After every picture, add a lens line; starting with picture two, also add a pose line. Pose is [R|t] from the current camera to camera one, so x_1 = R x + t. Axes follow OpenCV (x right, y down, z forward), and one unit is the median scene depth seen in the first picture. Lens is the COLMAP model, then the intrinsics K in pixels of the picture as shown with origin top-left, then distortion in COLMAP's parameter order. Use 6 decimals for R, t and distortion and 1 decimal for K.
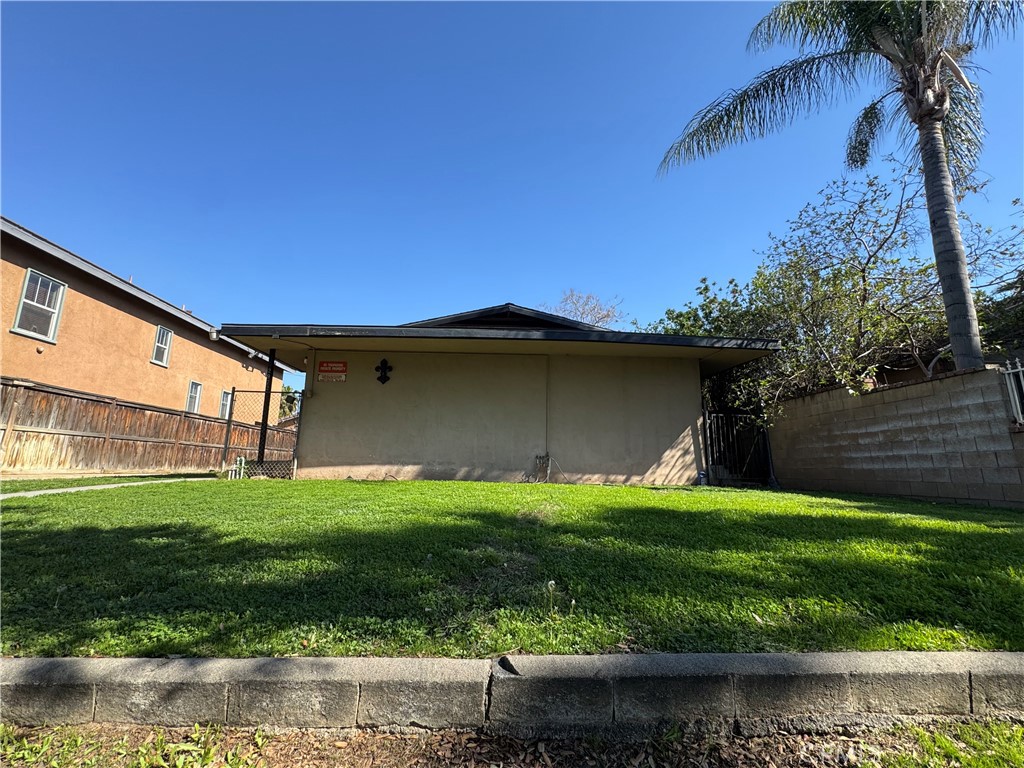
lens RADIAL K [[441.0, 0, 512.0], [0, 441.0, 384.0], [0, 0, 1]] dist [-0.002058, -0.000401]
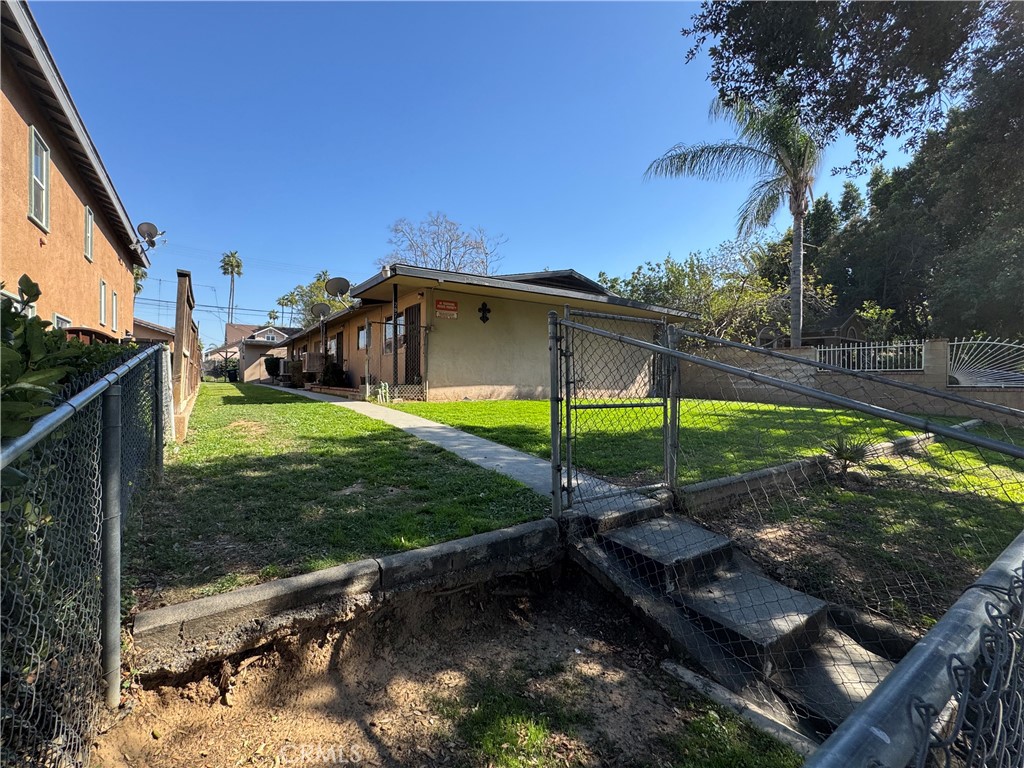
lens RADIAL K [[441.0, 0, 512.0], [0, 441.0, 384.0], [0, 0, 1]] dist [-0.002058, -0.000401]
pose [[0.850128, -0.007319, 0.526525, -0.882080], [-0.099685, 0.979586, 0.174569, -0.056535], [-0.517054, -0.200893, 0.832044, -0.104436]]
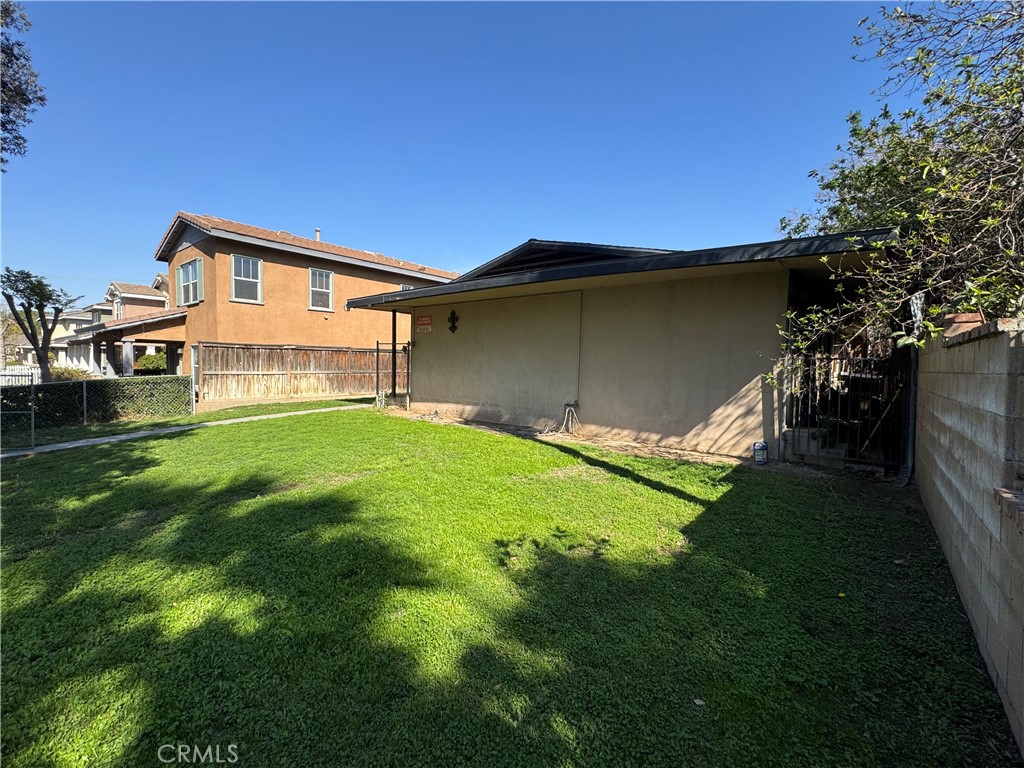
lens RADIAL K [[441.0, 0, 512.0], [0, 441.0, 384.0], [0, 0, 1]] dist [-0.002058, -0.000401]
pose [[0.745124, 0.035357, -0.665988, 0.583640], [0.117931, 0.975873, 0.183753, -0.063292], [0.656416, -0.215459, 0.722977, 0.251587]]
